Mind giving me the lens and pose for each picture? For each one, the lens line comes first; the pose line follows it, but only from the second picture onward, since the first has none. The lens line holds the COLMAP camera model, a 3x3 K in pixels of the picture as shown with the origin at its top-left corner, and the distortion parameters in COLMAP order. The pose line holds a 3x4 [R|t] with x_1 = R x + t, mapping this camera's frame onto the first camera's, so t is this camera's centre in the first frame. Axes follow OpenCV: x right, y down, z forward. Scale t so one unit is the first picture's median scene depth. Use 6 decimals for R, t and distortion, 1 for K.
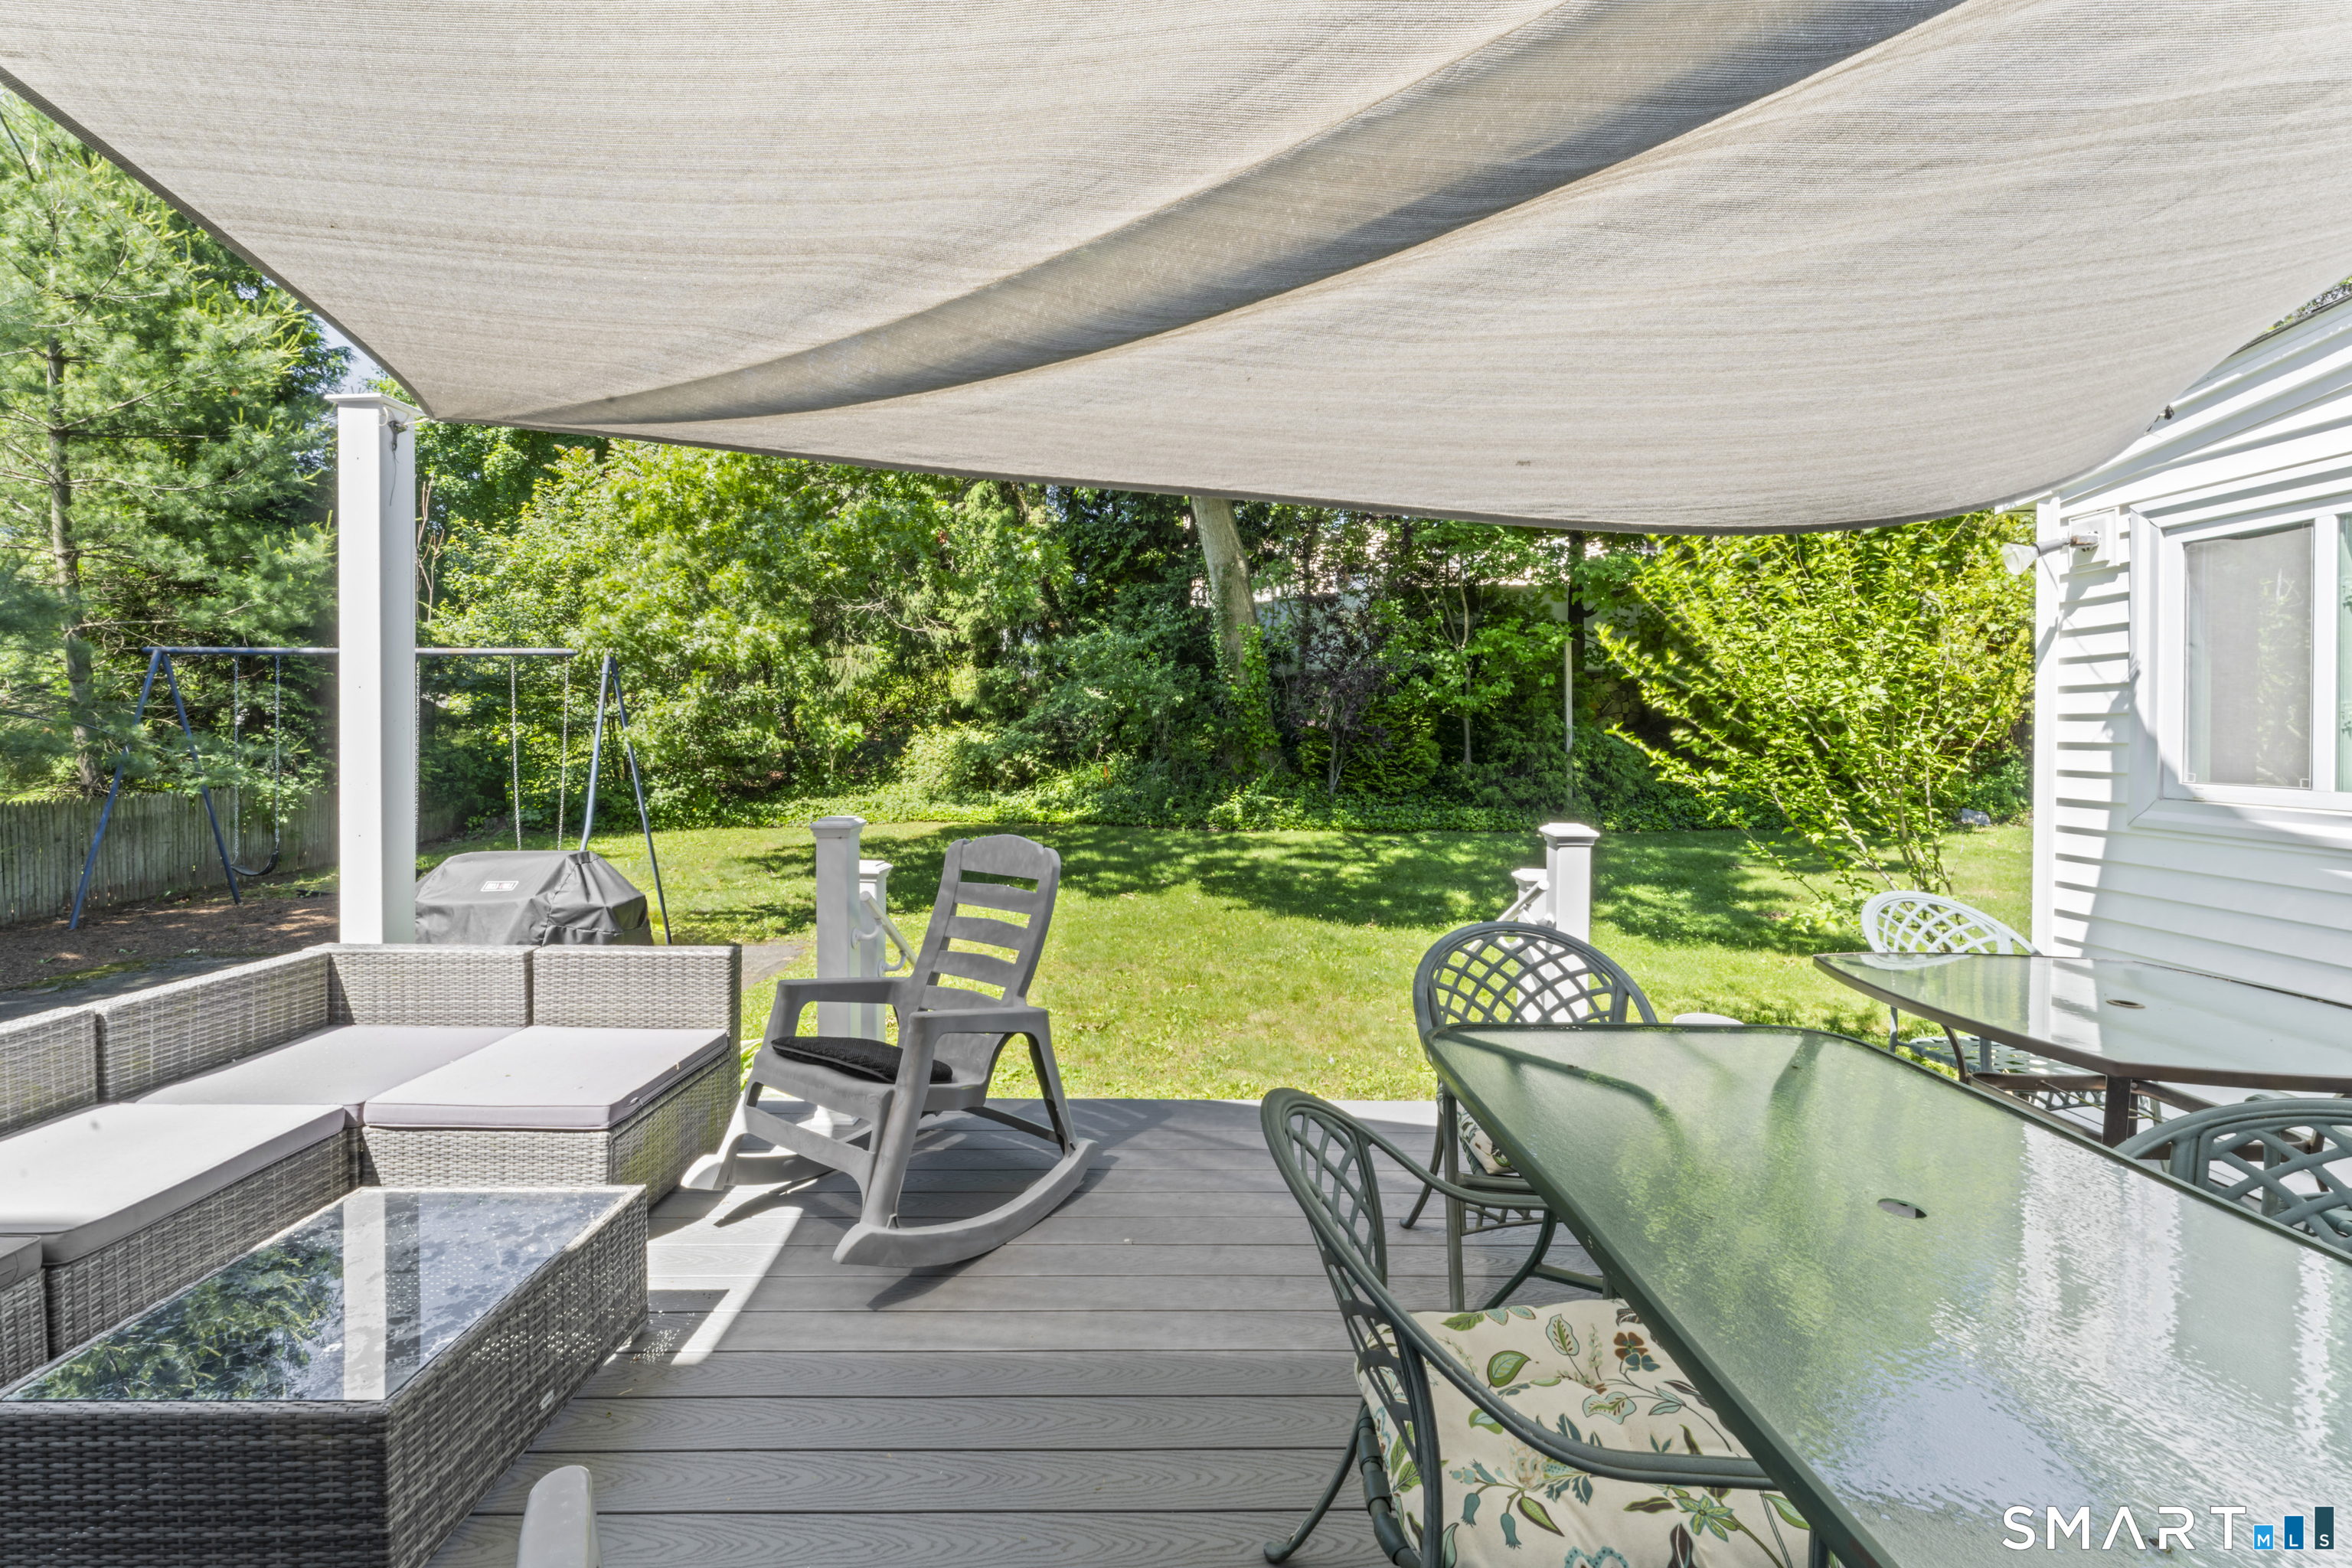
lens RADIAL K [[973.5, 0, 1158.5], [0, 973.5, 739.5], [0, 0, 1]] dist [0.000348, -0.000174]
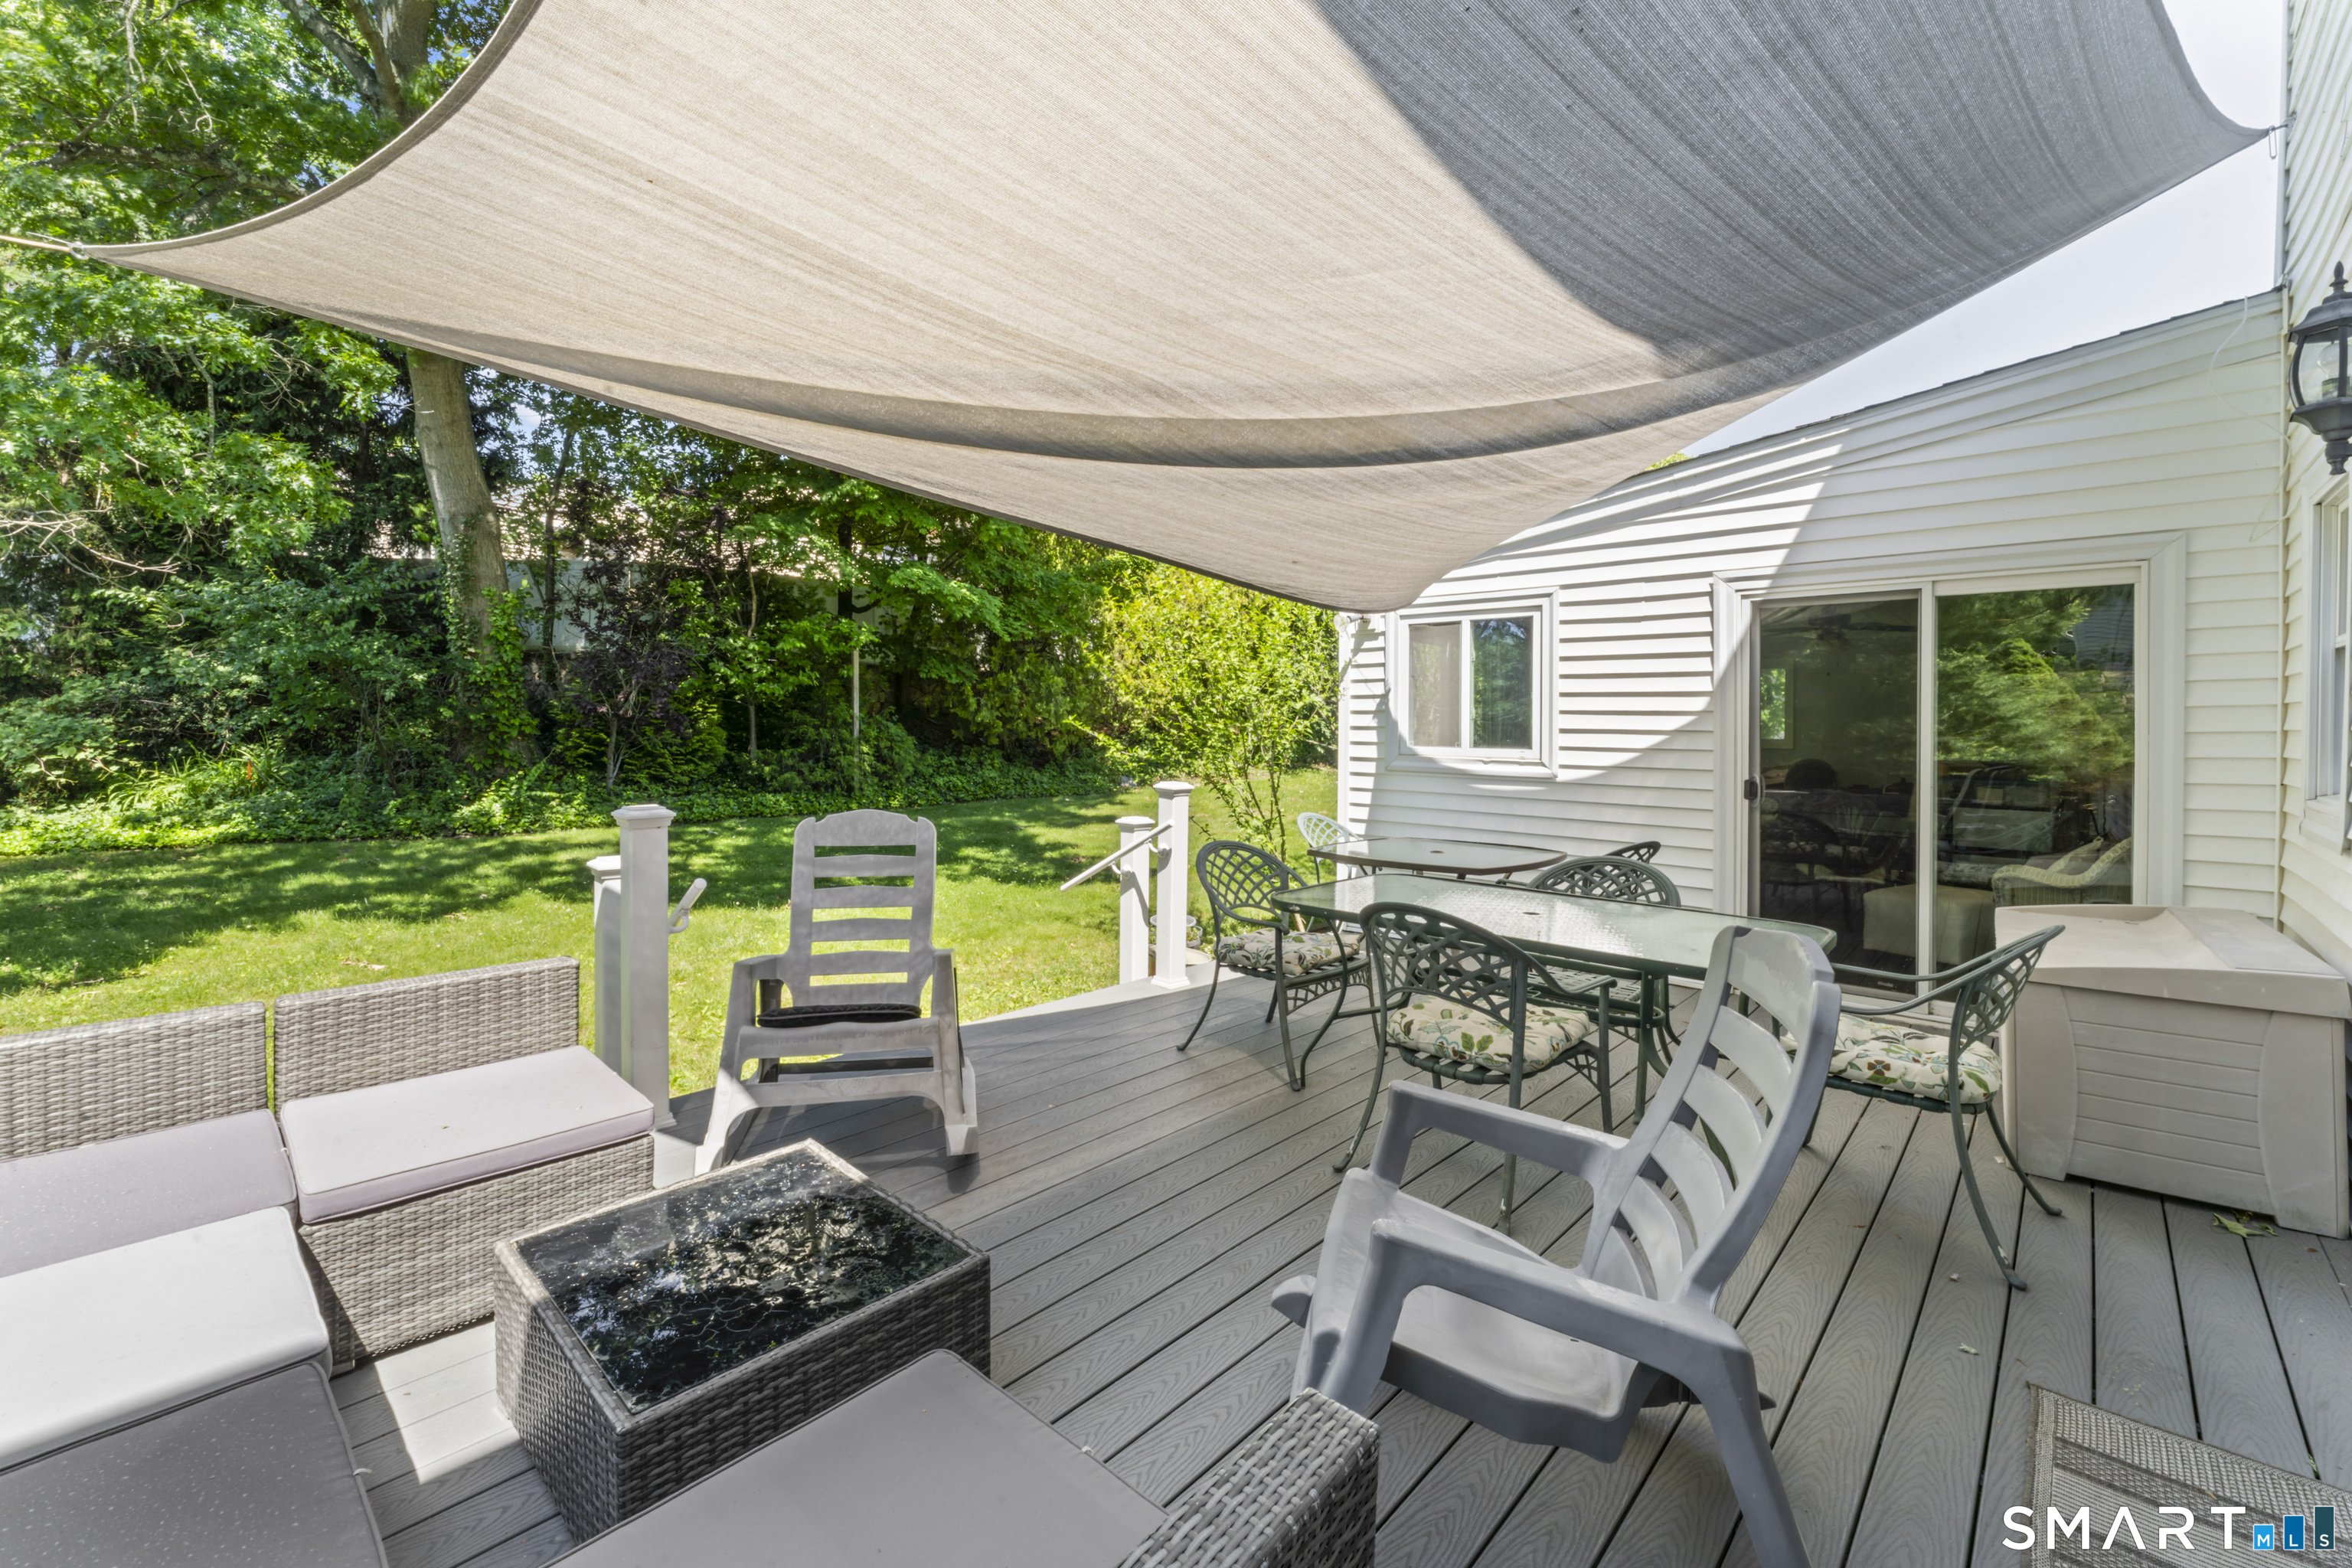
lens RADIAL K [[973.5, 0, 1185.3], [0, 973.5, 732.7], [0, 0, 1]] dist [0.000348, -0.000174]
pose [[0.686633, -0.005258, 0.726986, -0.117148], [0.000725, 0.999978, 0.006547, 0.000576], [-0.727004, -0.003968, 0.686621, -0.003941]]
